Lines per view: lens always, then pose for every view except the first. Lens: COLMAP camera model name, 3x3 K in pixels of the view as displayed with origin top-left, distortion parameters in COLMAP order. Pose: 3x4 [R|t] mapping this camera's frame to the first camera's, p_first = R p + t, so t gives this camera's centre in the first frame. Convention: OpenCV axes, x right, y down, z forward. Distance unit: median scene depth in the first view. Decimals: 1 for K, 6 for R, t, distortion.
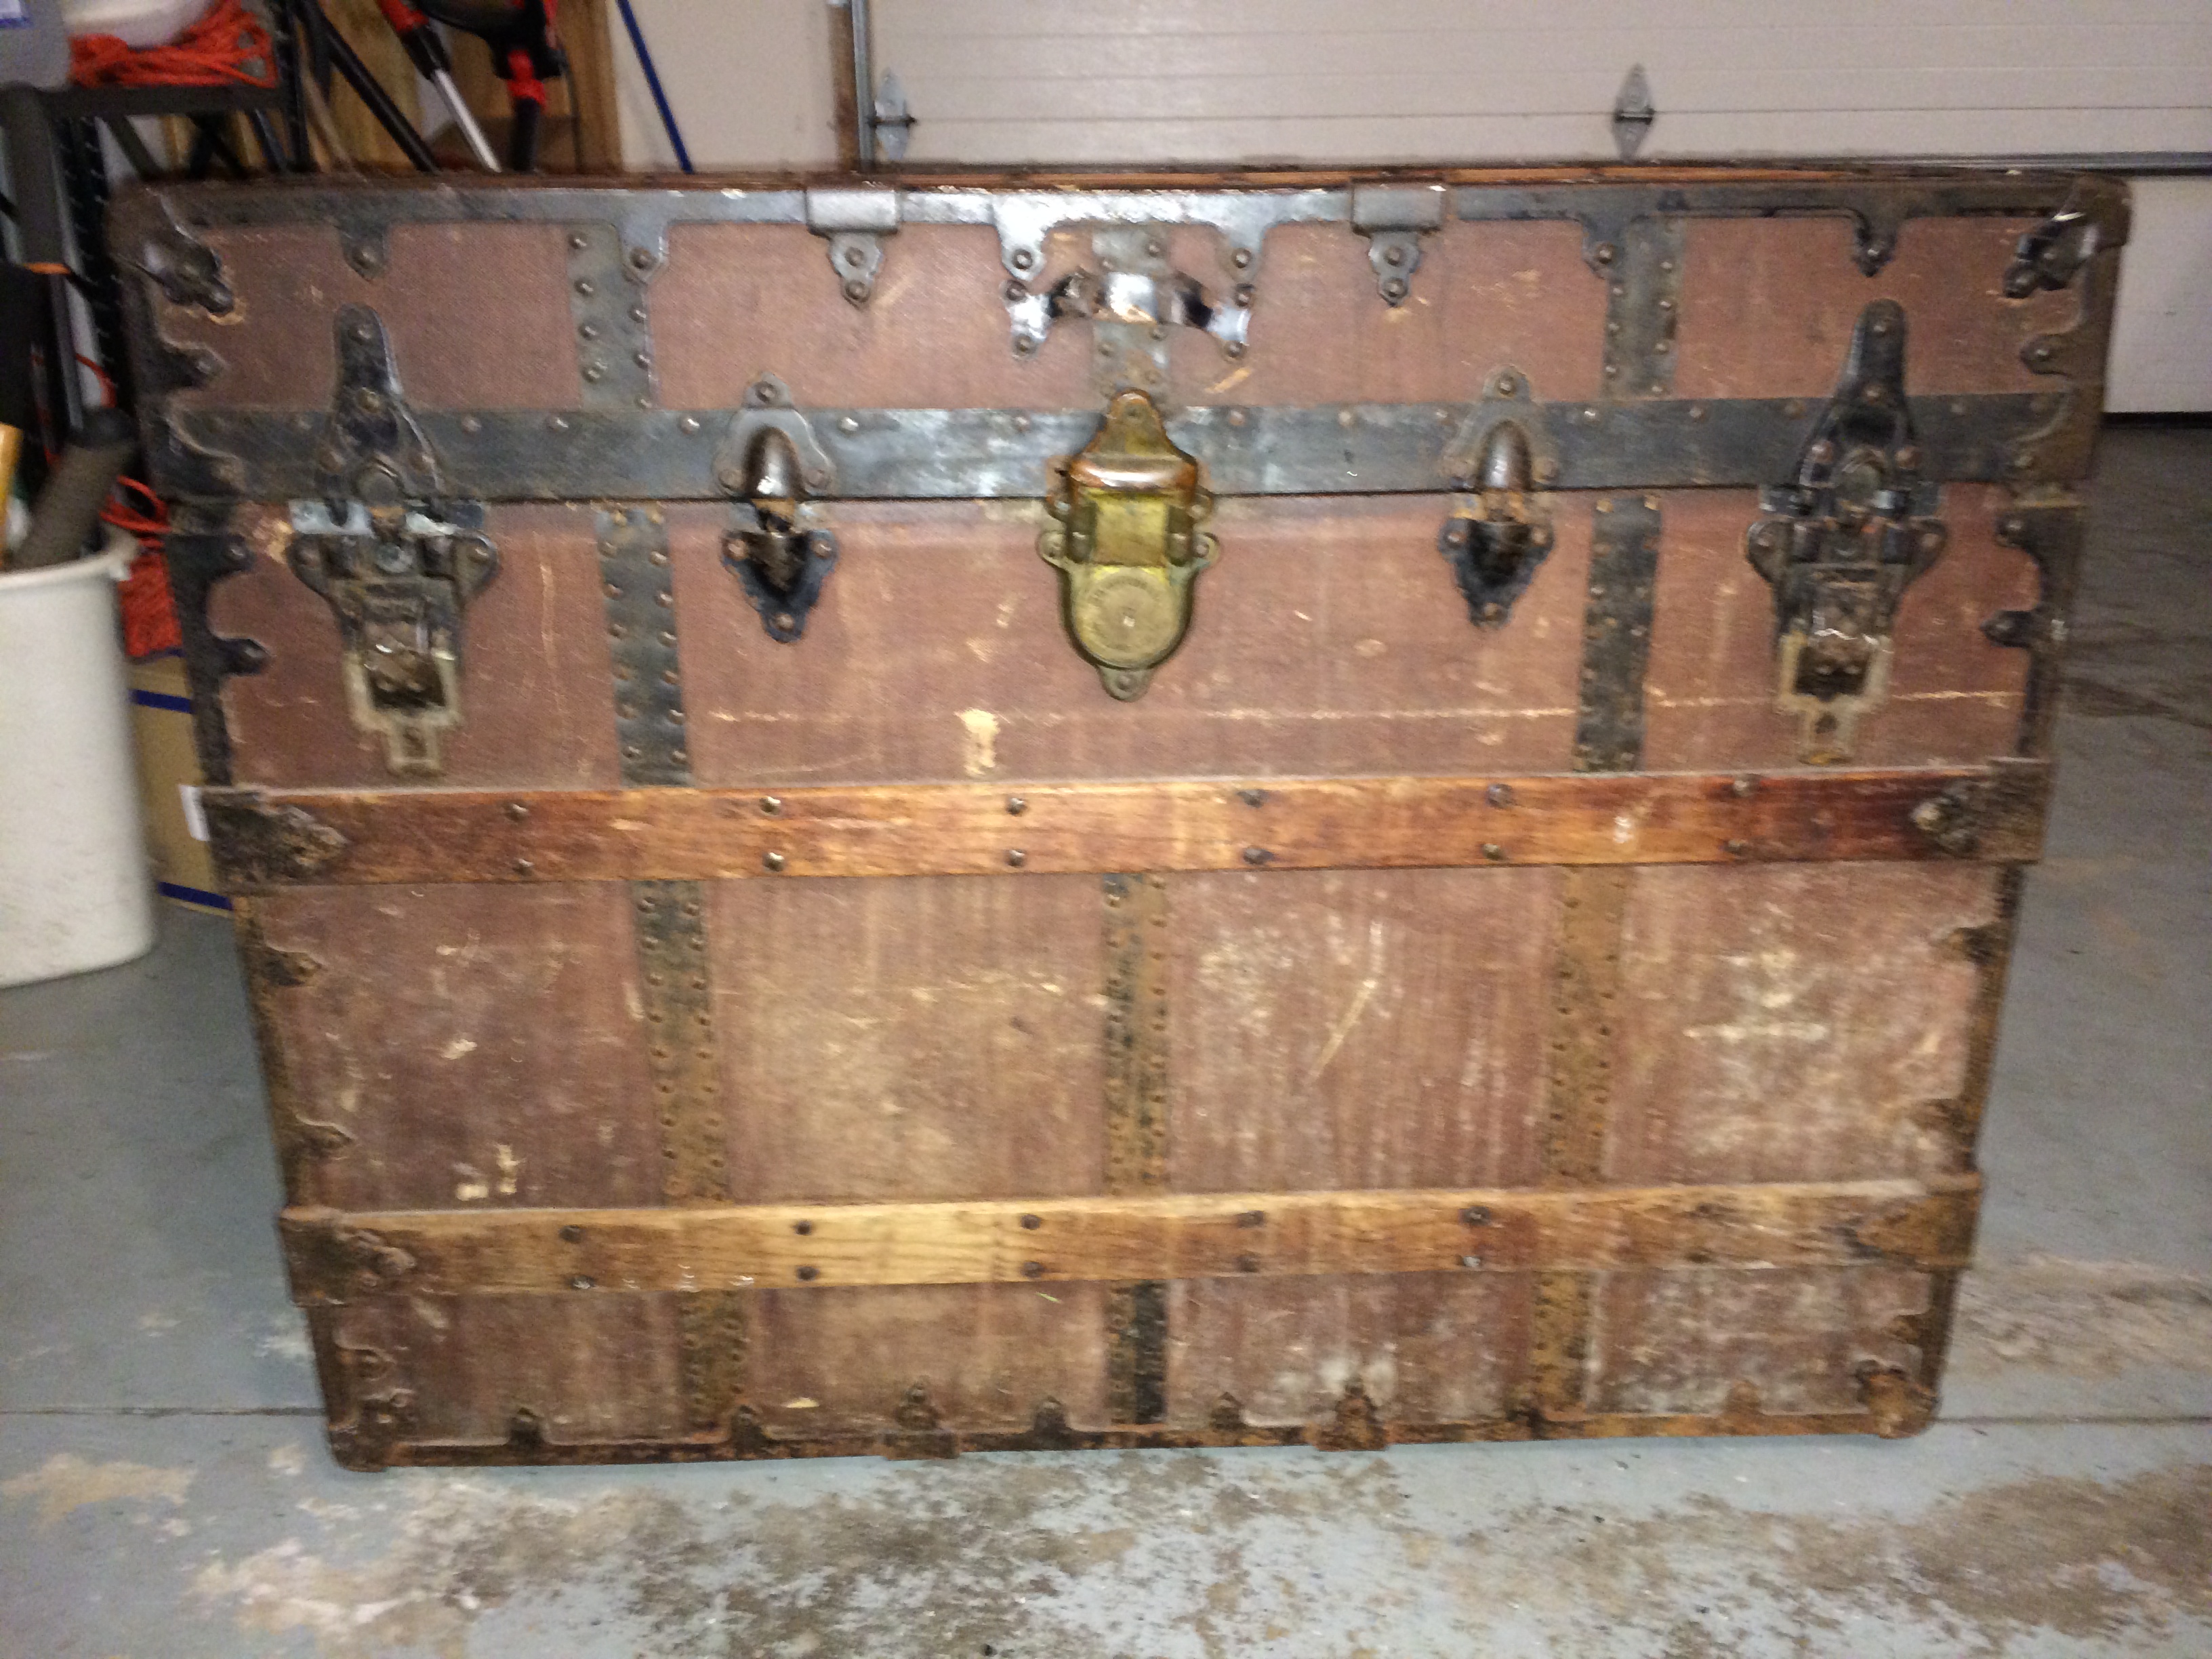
lens RADIAL K [[1914.5, 0, 1101.4], [0, 1914.5, 824.3], [0, 0, 1]] dist [0.044637, -0.072171]
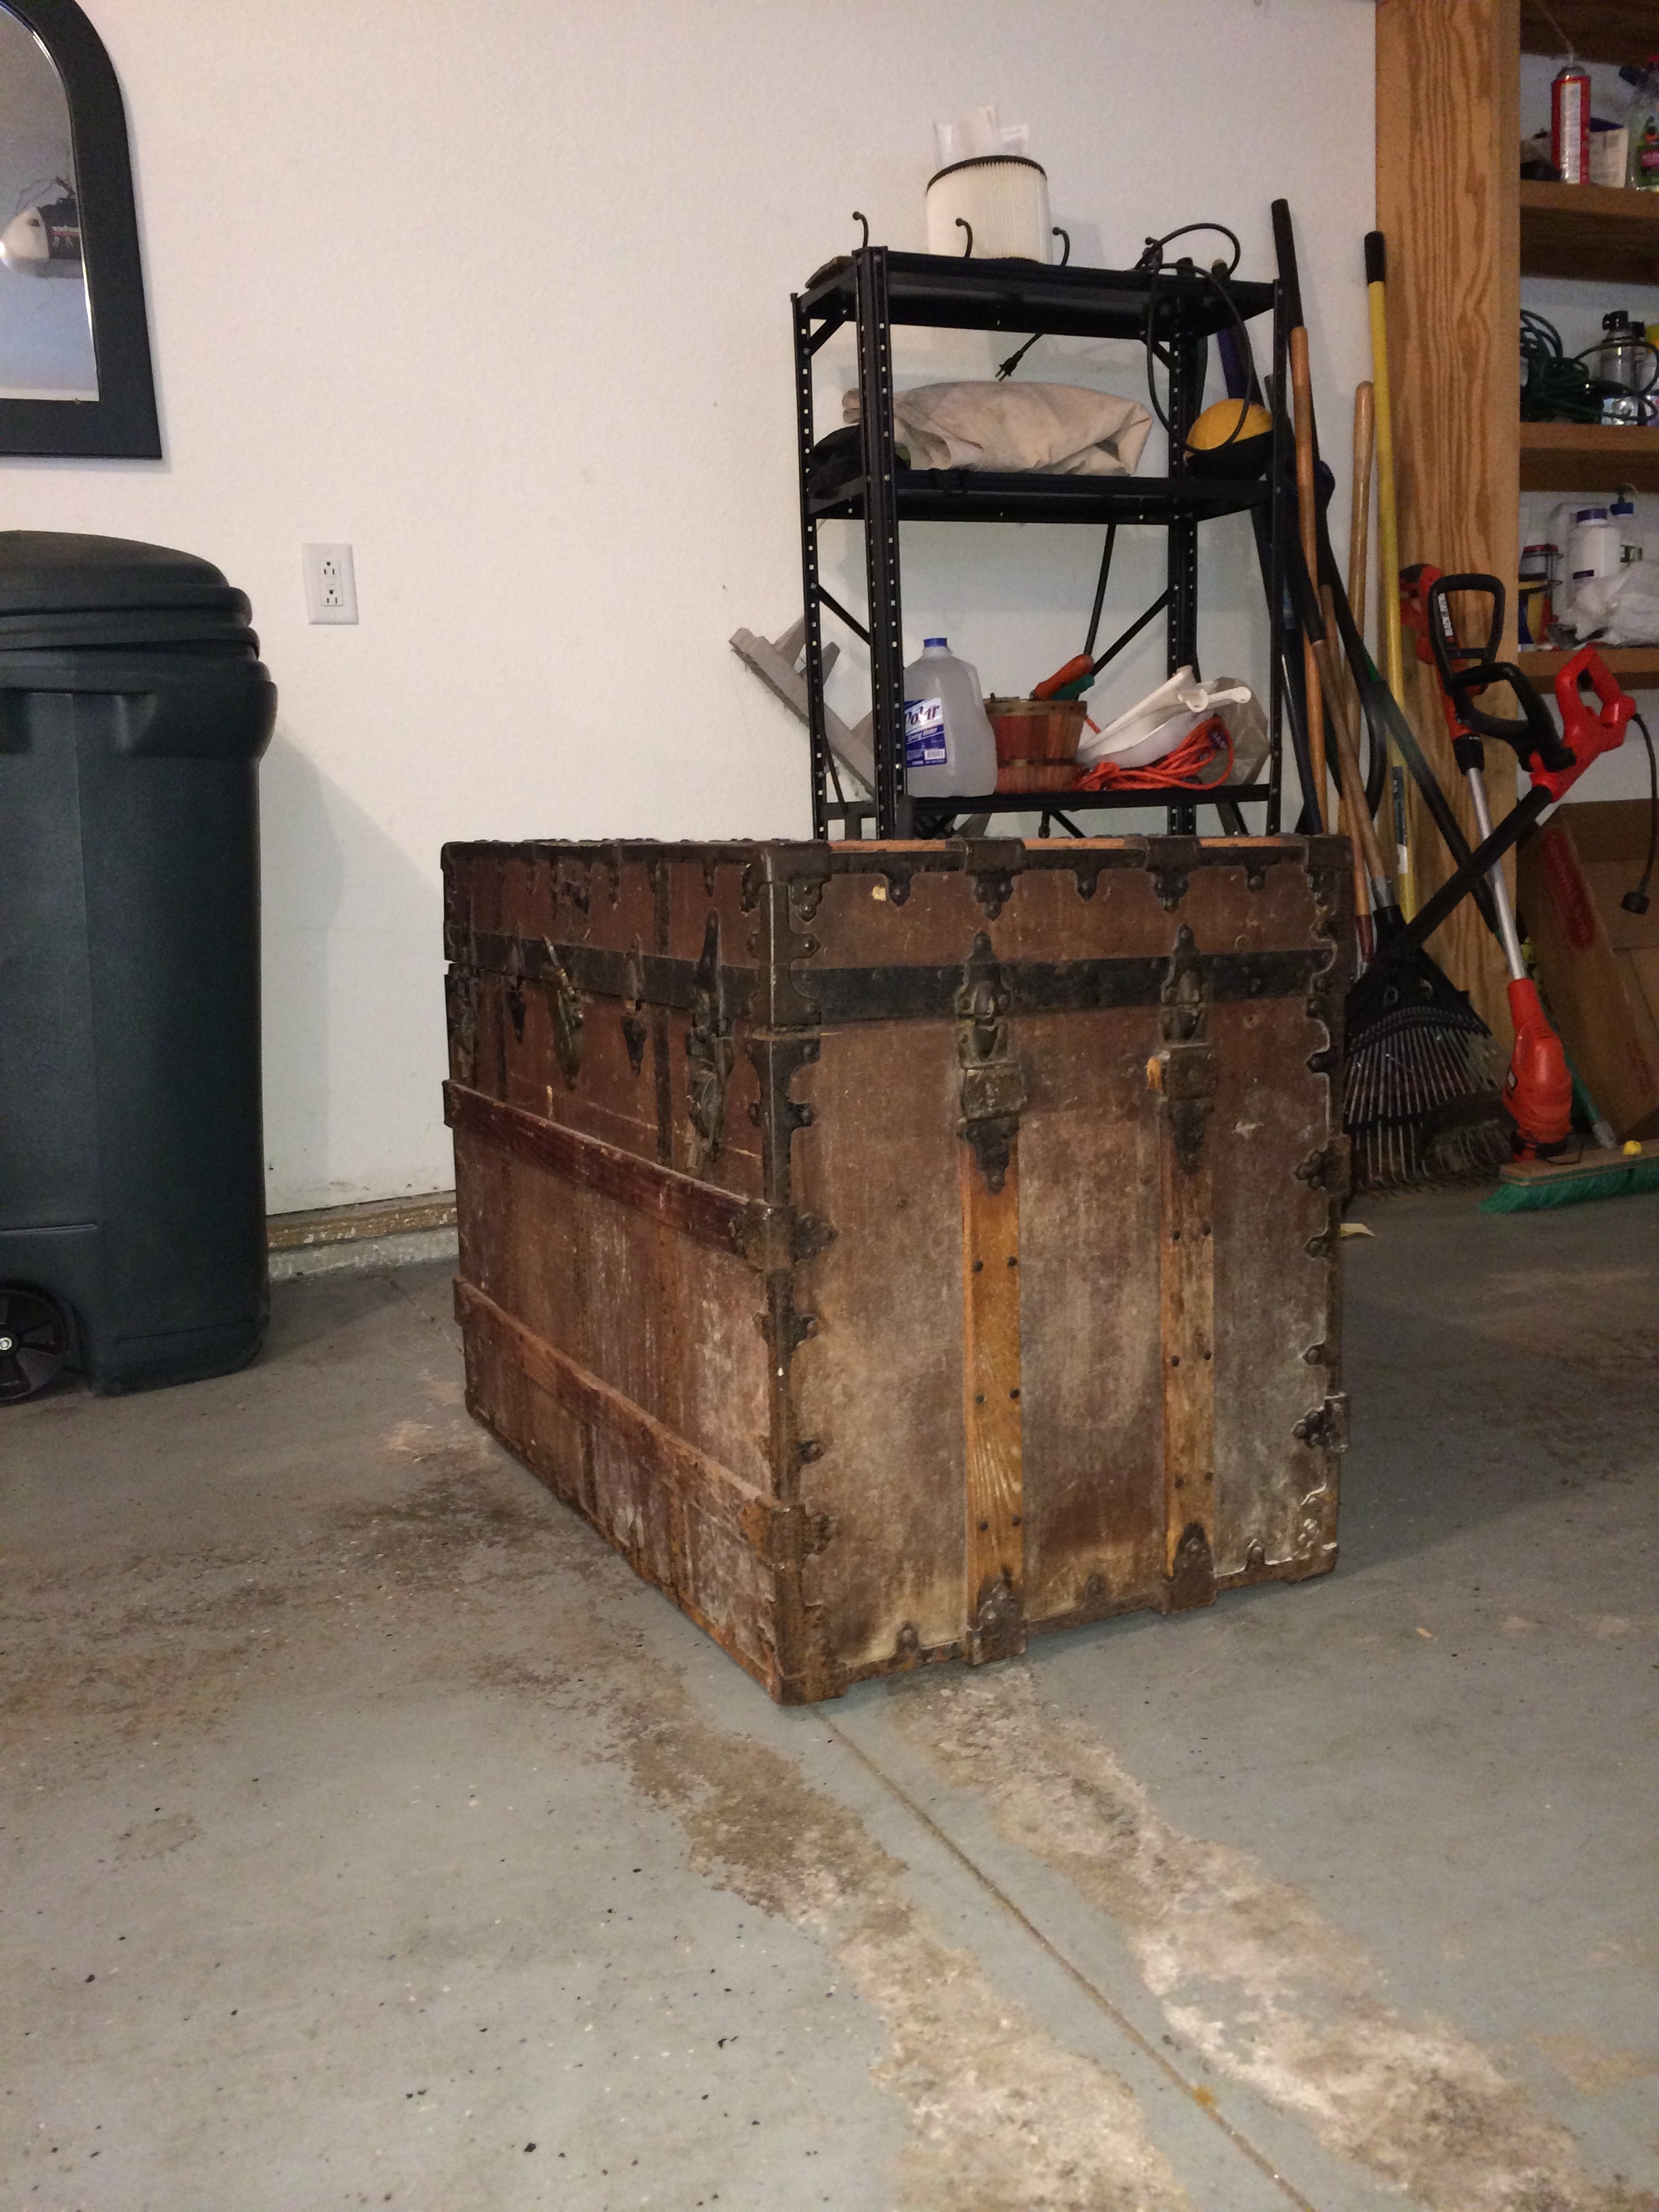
lens RADIAL K [[1914.5, 0, 839.1], [0, 1914.5, 1064.6], [0, 0, 1]] dist [0.044637, -0.072171]
pose [[0.429396, 0.109454, -0.896459, 1.810953], [-0.296261, 0.954771, -0.025333, -0.113747], [0.853141, 0.276464, 0.442401, 0.323298]]
